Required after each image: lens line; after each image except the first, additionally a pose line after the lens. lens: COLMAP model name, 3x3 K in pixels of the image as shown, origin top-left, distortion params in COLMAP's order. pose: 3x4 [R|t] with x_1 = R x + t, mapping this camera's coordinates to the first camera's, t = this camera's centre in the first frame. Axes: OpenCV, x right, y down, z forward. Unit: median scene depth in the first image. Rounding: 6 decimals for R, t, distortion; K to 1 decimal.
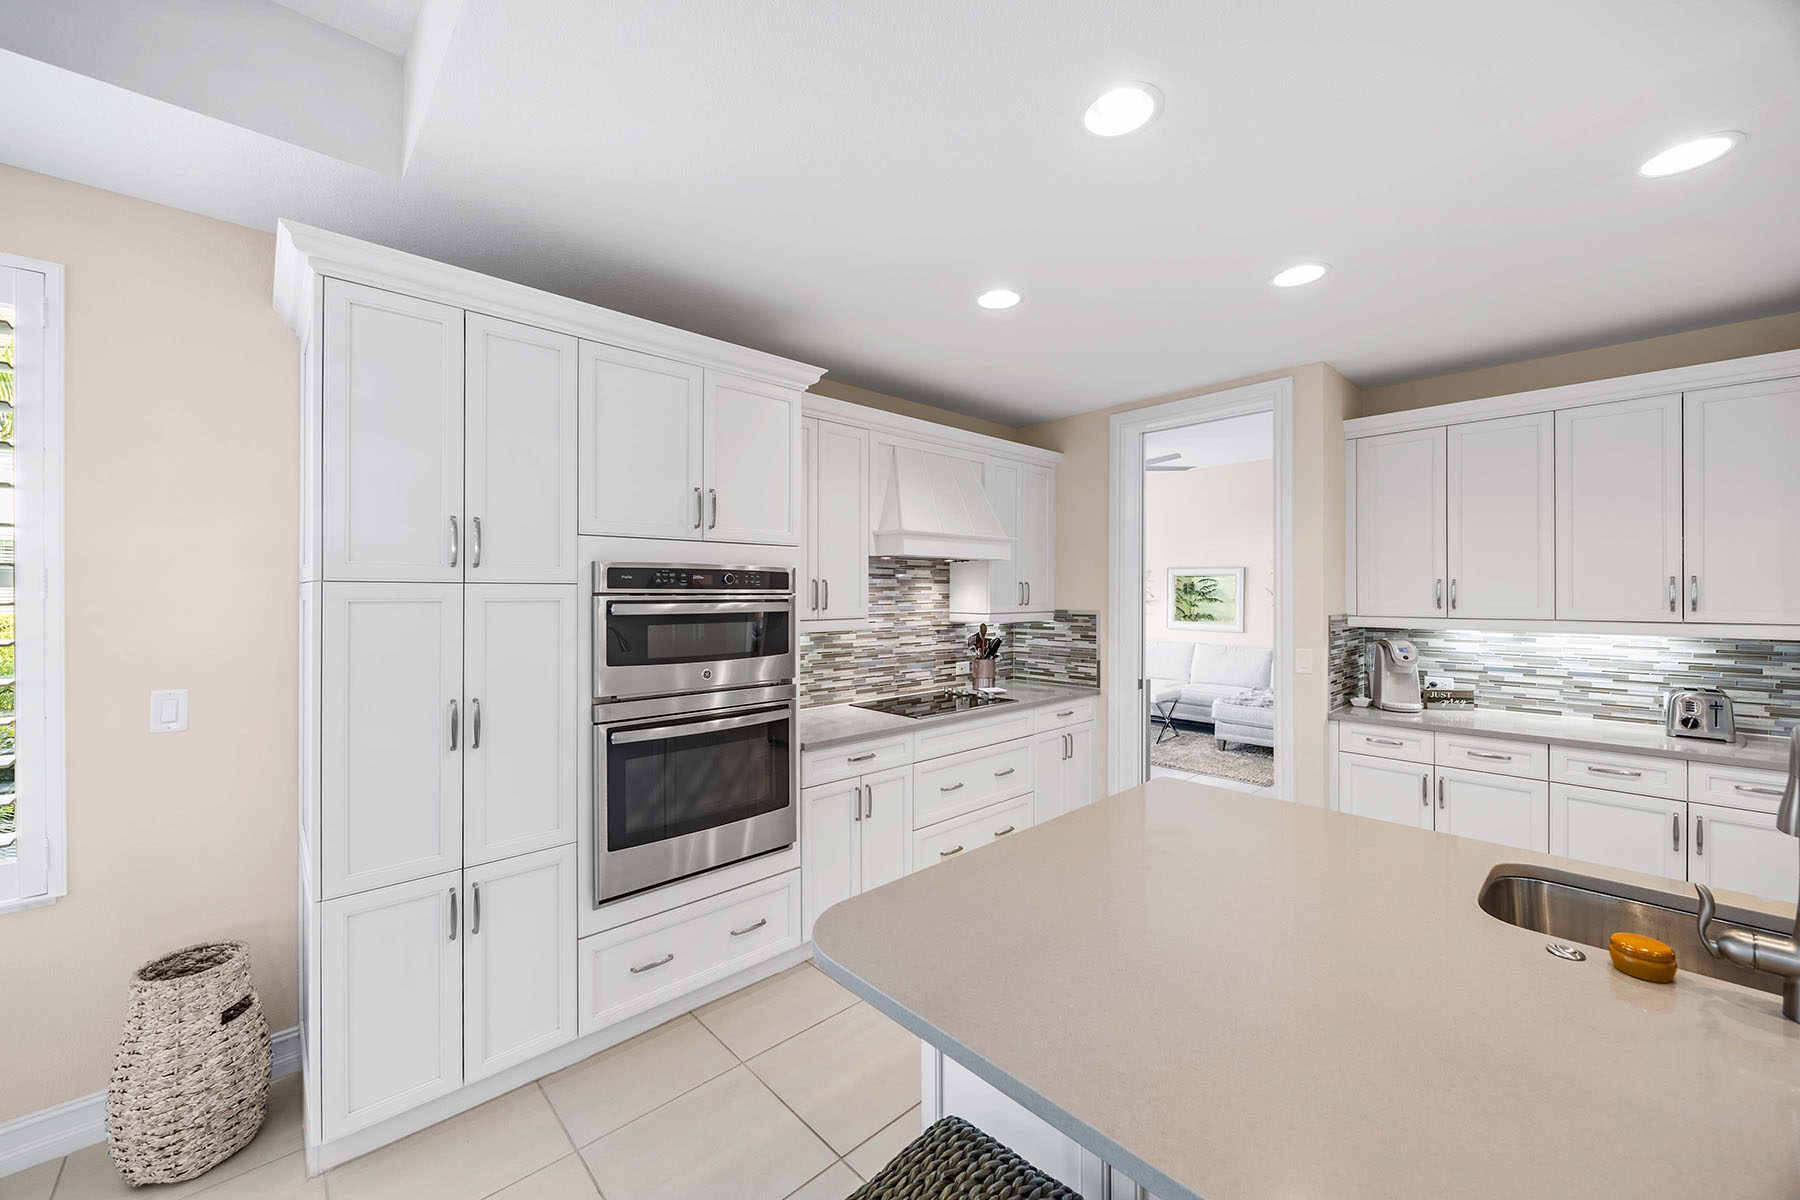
lens RADIAL K [[688.9, 0, 891.3], [0, 688.9, 589.0], [0, 0, 1]] dist [-0.004300, 0.000041]
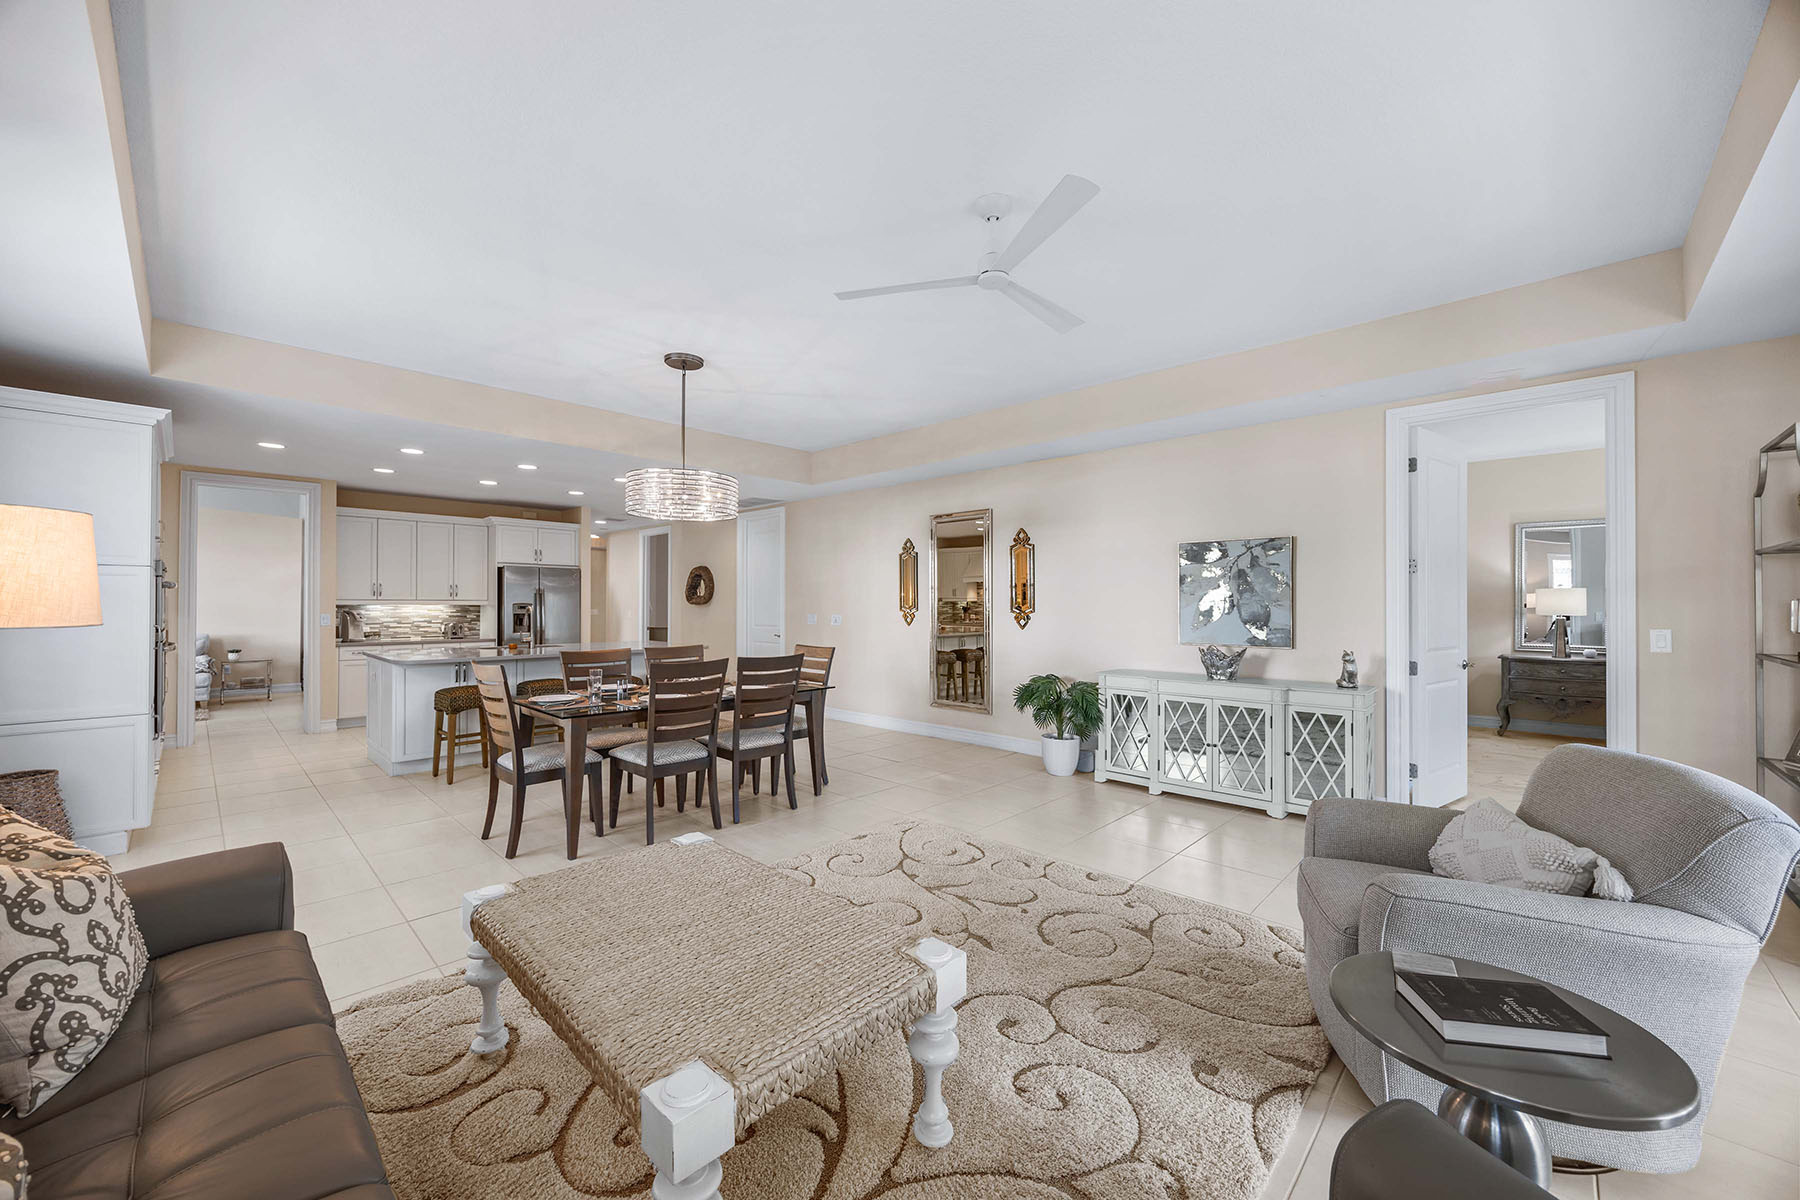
lens RADIAL K [[675.9, 0, 897.2], [0, 675.9, 601.5], [0, 0, 1]] dist [-0.001757, -0.000034]
pose [[-0.063989, 0.007062, 0.997926, -1.501034], [-0.006898, 0.999948, -0.007519, 0.048287], [-0.997927, -0.007365, -0.063937, -0.591601]]
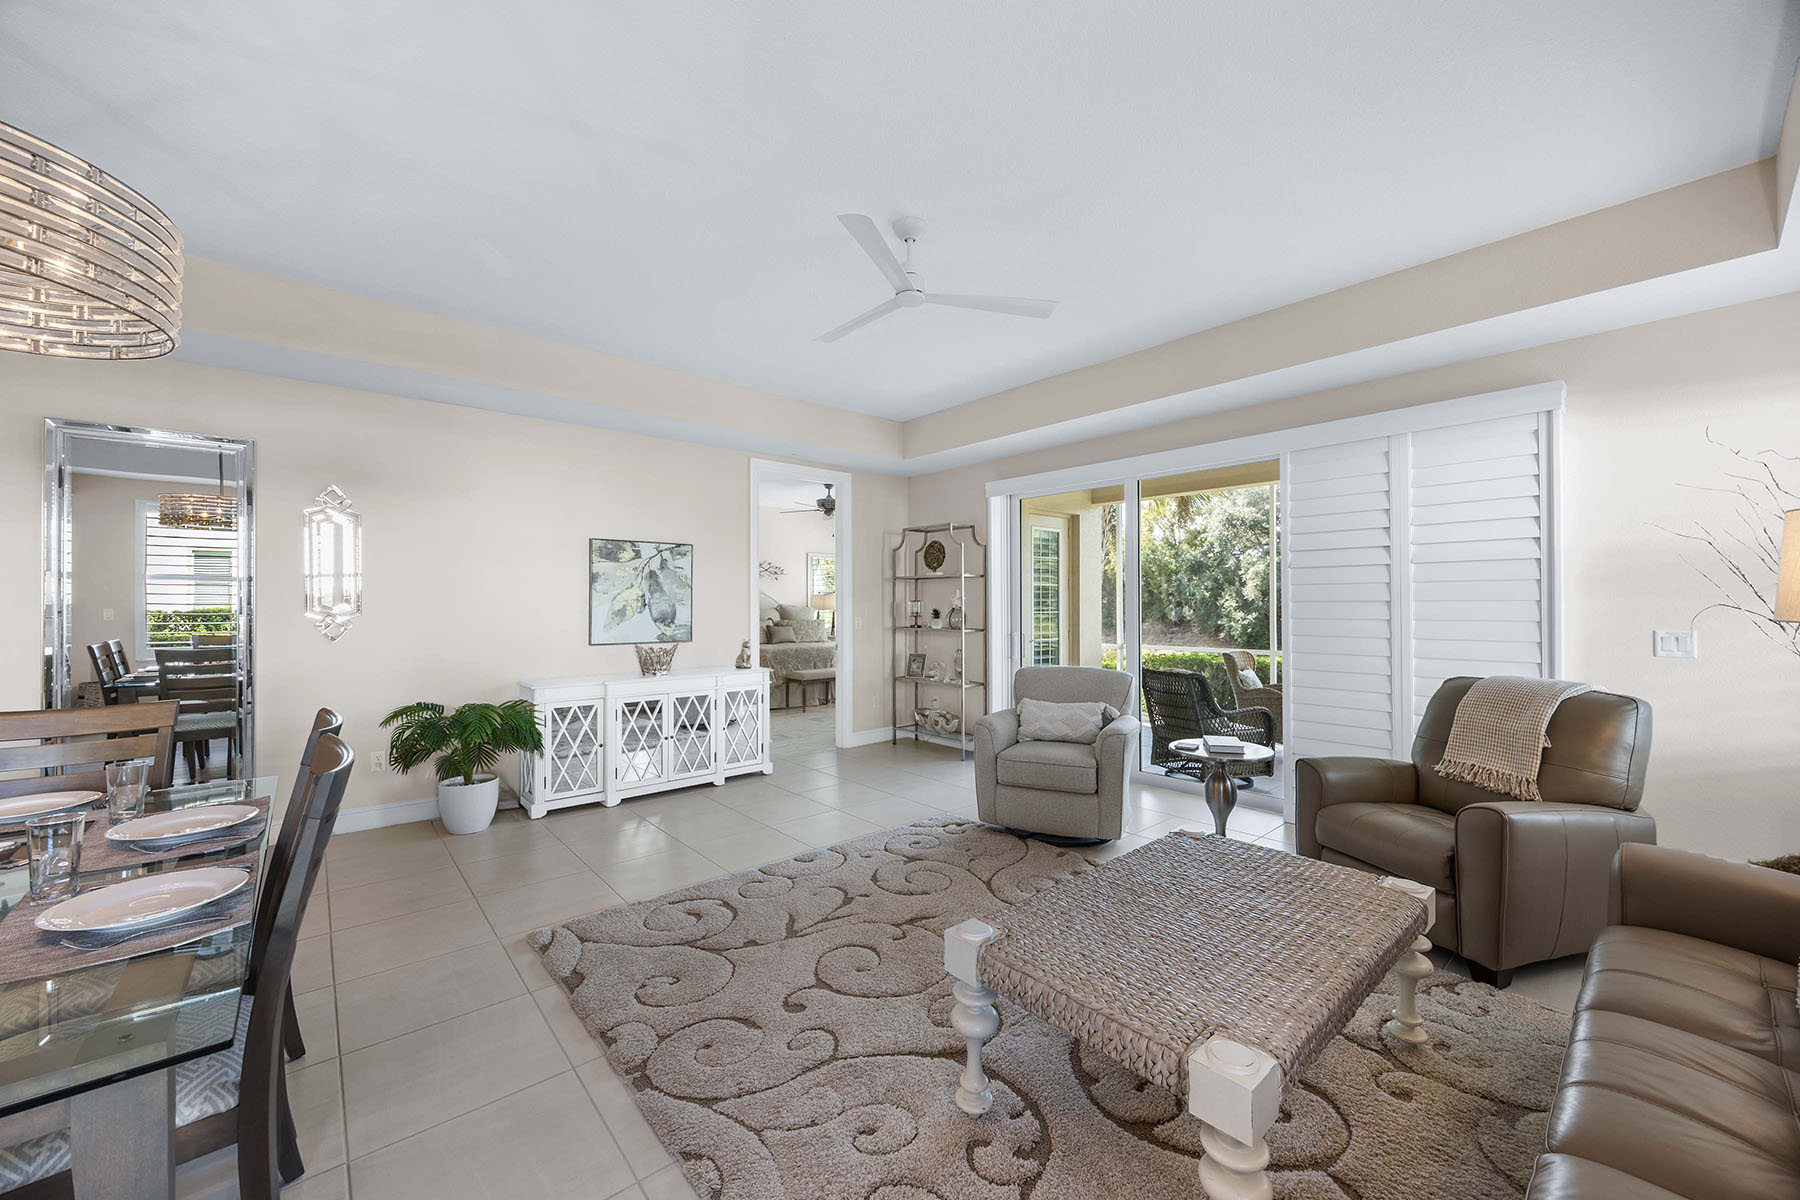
lens RADIAL K [[683.0, 0, 898.3], [0, 683.0, 603.5], [0, 0, 1]] dist [-0.001742, -0.000063]
pose [[-0.999633, 0.002431, 0.026987, -0.759377], [0.002249, 0.999975, -0.006751, 0.050451], [-0.027003, -0.006688, -0.999613, 0.069413]]
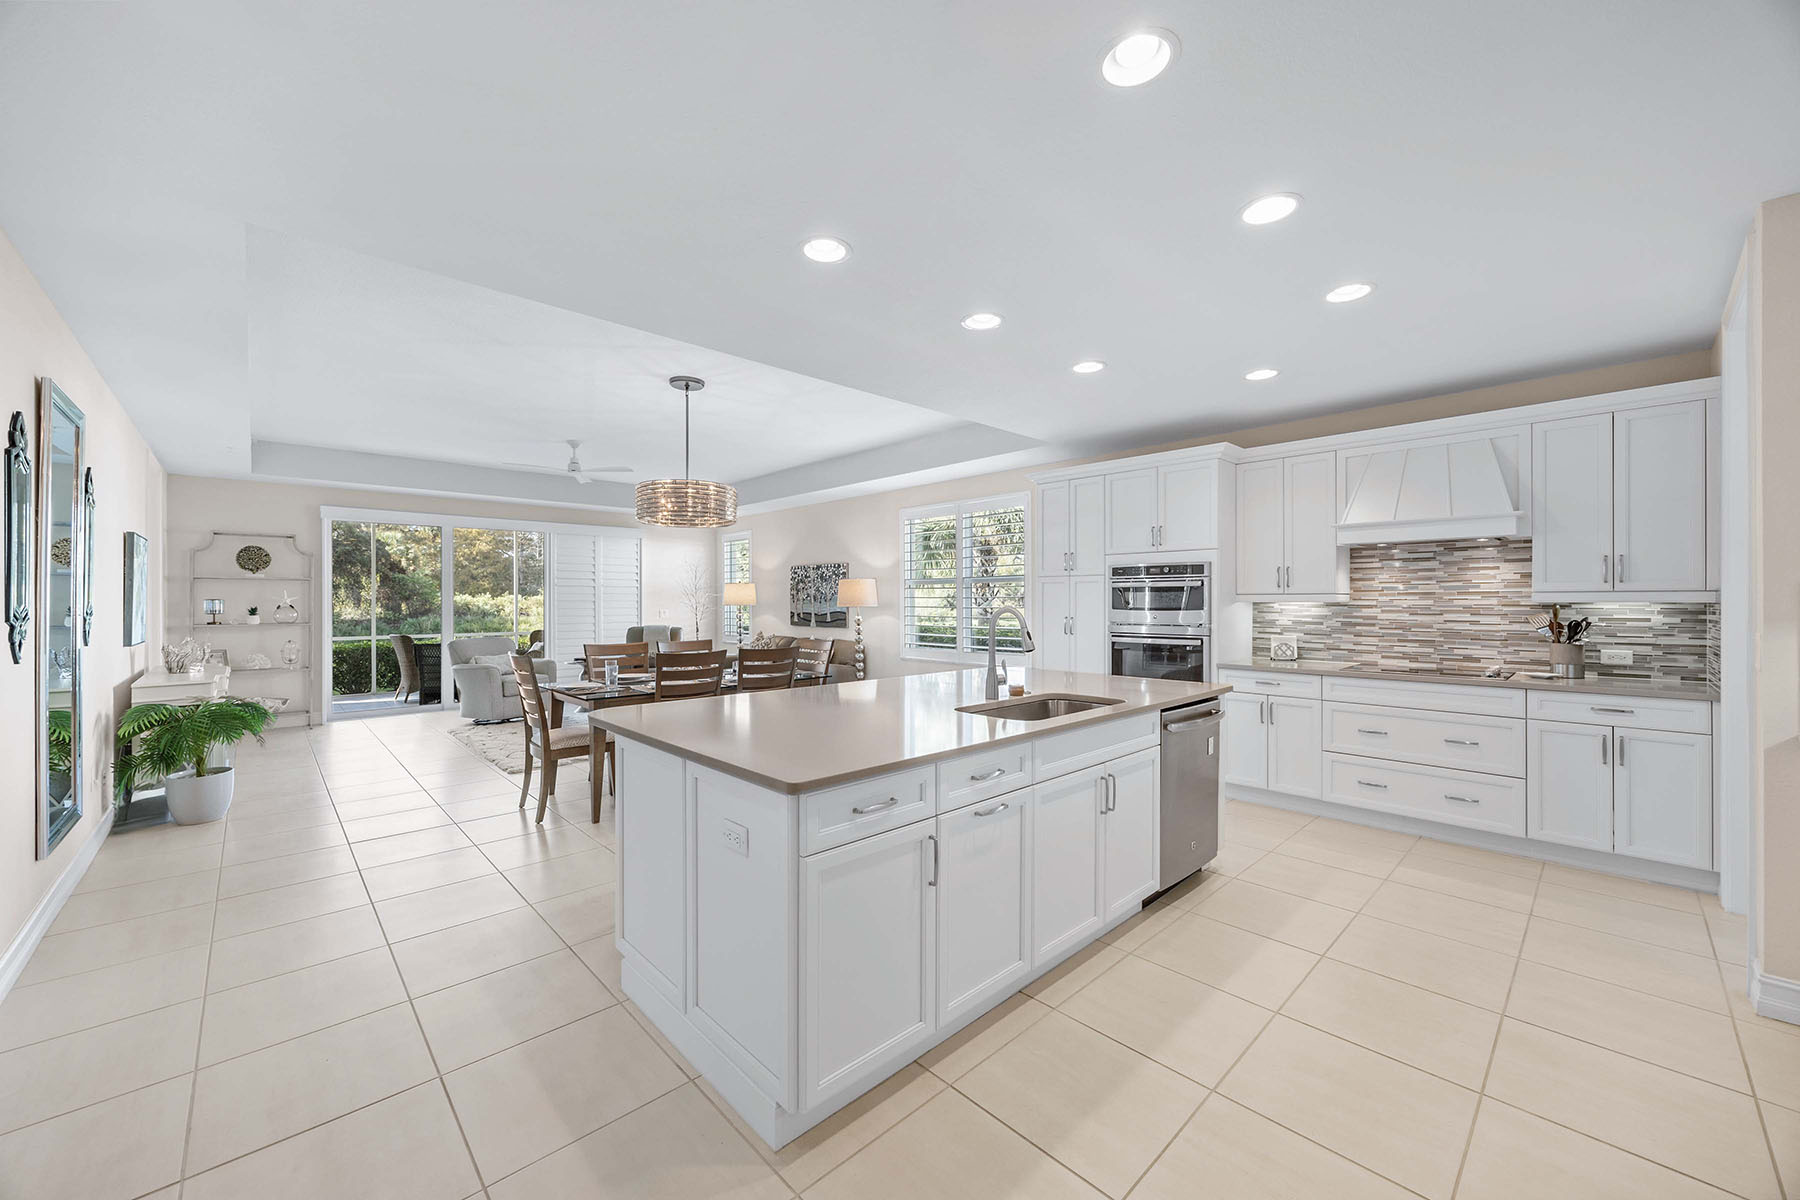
lens RADIAL K [[683.0, 0, 898.3], [0, 683.0, 603.5], [0, 0, 1]] dist [-0.001742, -0.000063]
pose [[0.014429, 0.004869, -0.999884, 1.187211], [0.006707, 0.999965, 0.004966, 0.046179], [0.999873, -0.006778, 0.014396, 0.137234]]
